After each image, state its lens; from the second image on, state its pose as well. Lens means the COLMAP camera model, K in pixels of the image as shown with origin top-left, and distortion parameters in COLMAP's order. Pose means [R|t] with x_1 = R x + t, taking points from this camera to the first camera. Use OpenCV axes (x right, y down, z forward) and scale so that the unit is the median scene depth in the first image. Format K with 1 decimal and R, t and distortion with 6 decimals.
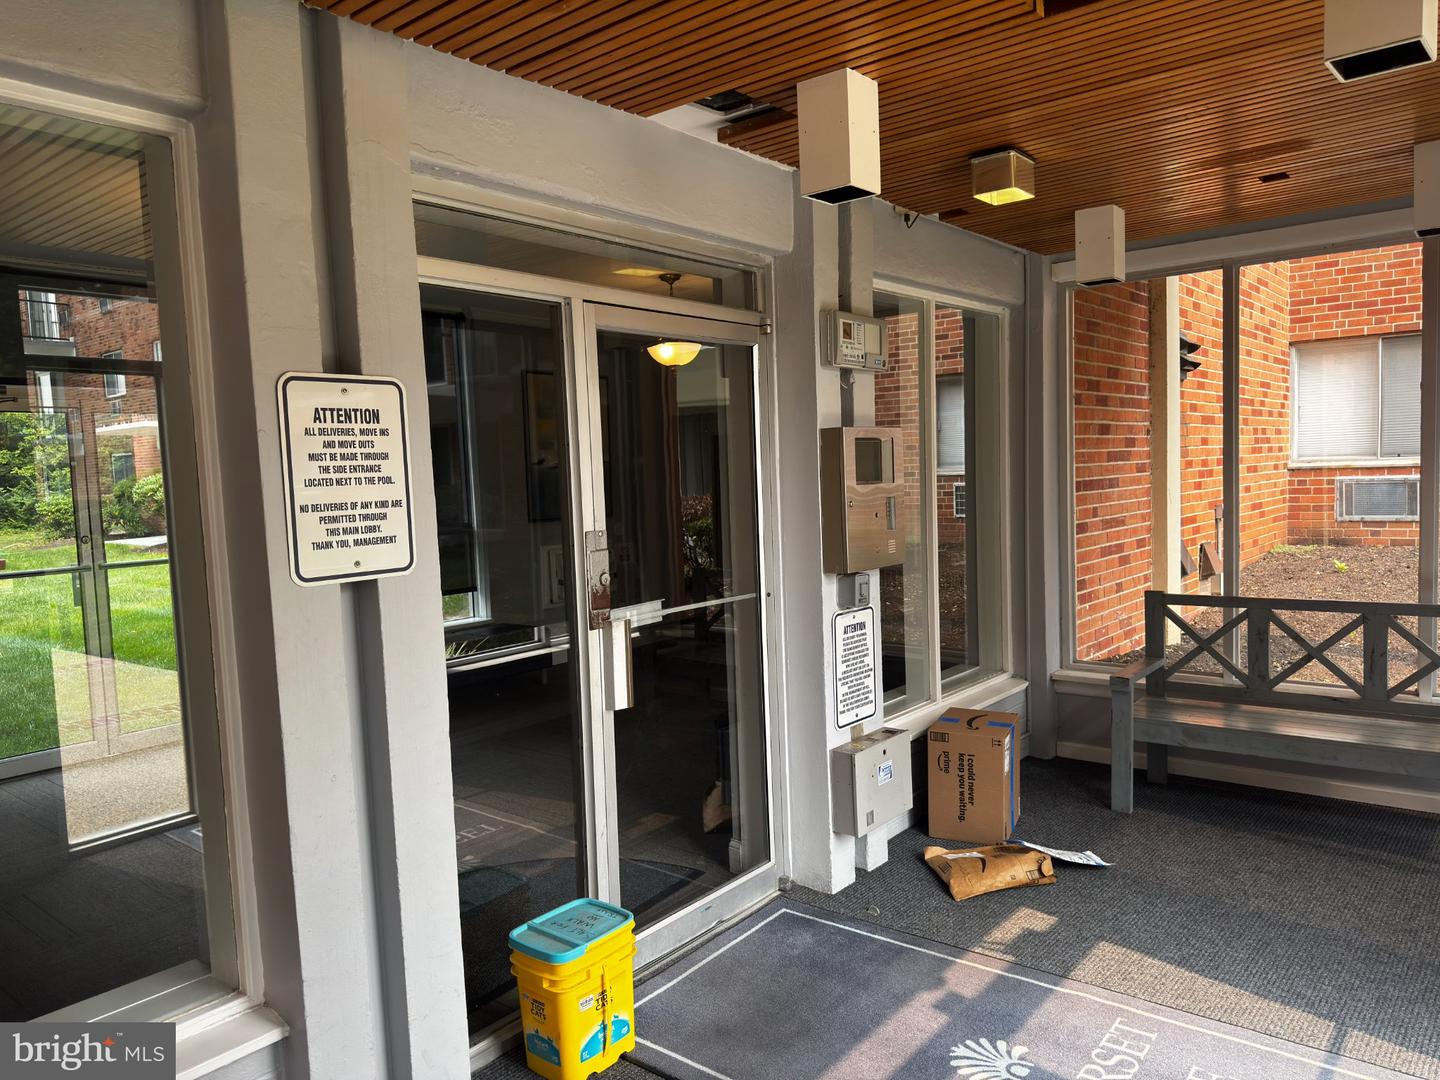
lens RADIAL K [[1012.5, 0, 720.0], [0, 1012.5, 540.0], [0, 0, 1]] dist [-0.003138, -0.006921]
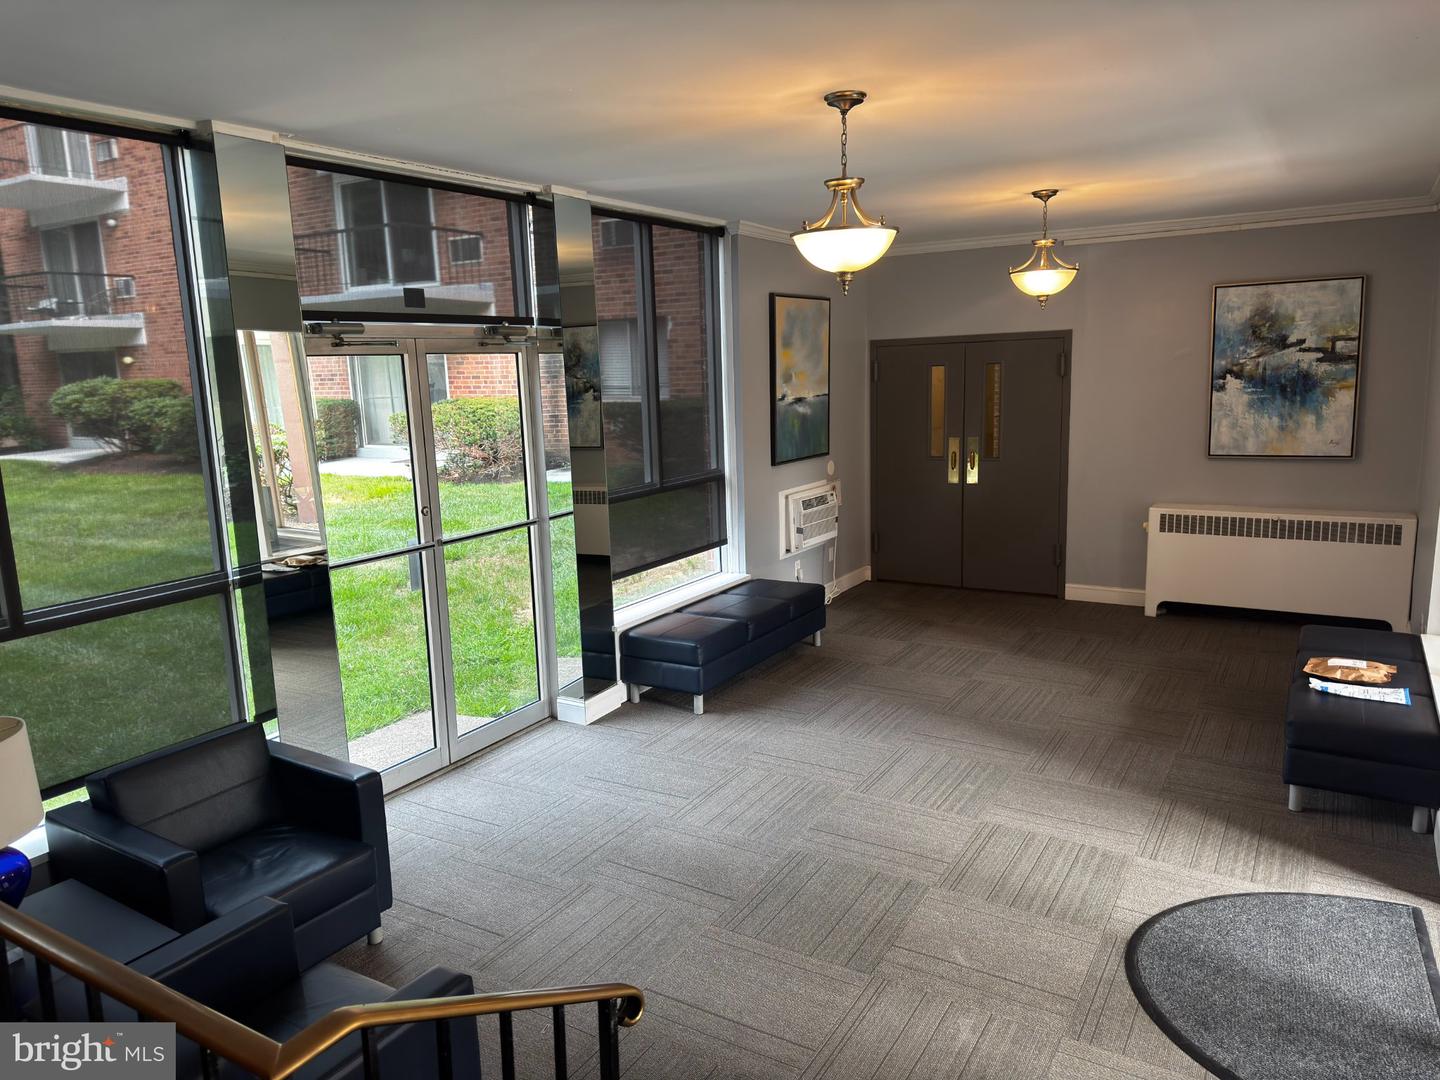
lens RADIAL K [[1012.5, 0, 720.0], [0, 1012.5, 540.0], [0, 0, 1]] dist [-0.003138, -0.006921]
pose [[0.991556, -0.015766, 0.128720, -0.358761], [0.002977, 0.995088, 0.098945, -0.041681], [-0.129647, -0.097726, 0.986733, 0.117566]]
